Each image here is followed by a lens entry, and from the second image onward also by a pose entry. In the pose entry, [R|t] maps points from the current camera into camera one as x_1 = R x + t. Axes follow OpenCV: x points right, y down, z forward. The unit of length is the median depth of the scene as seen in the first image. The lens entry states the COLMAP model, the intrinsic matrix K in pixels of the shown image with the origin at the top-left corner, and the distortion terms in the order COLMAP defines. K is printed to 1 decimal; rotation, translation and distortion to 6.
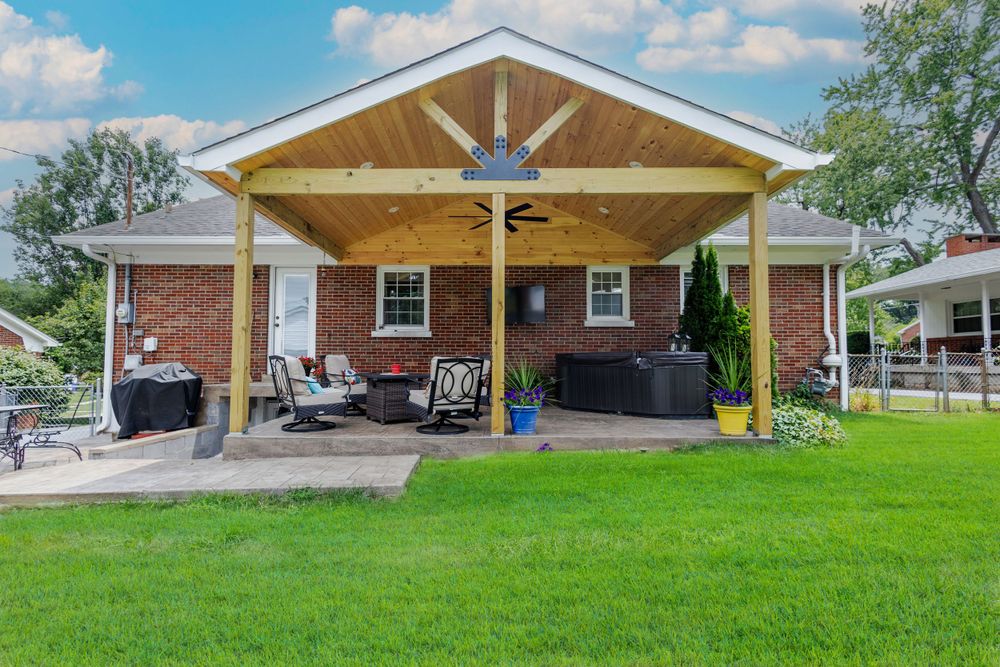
lens RADIAL K [[461.8, 0, 504.1], [0, 461.8, 337.9], [0, 0, 1]] dist [0.032193, 0.000052]
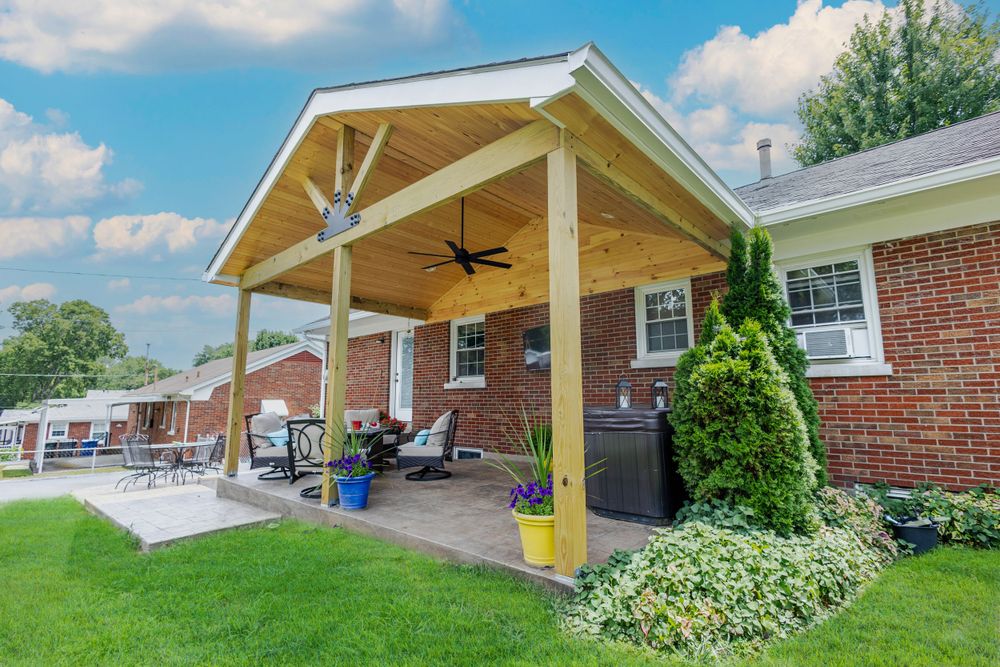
lens RADIAL K [[461.8, 0, 504.1], [0, 461.8, 337.9], [0, 0, 1]] dist [0.032193, 0.000052]
pose [[0.756051, -0.095968, -0.647439, 0.502384], [0.041491, 0.994230, -0.098921, -0.008006], [0.653197, 0.047927, 0.755670, 0.293147]]
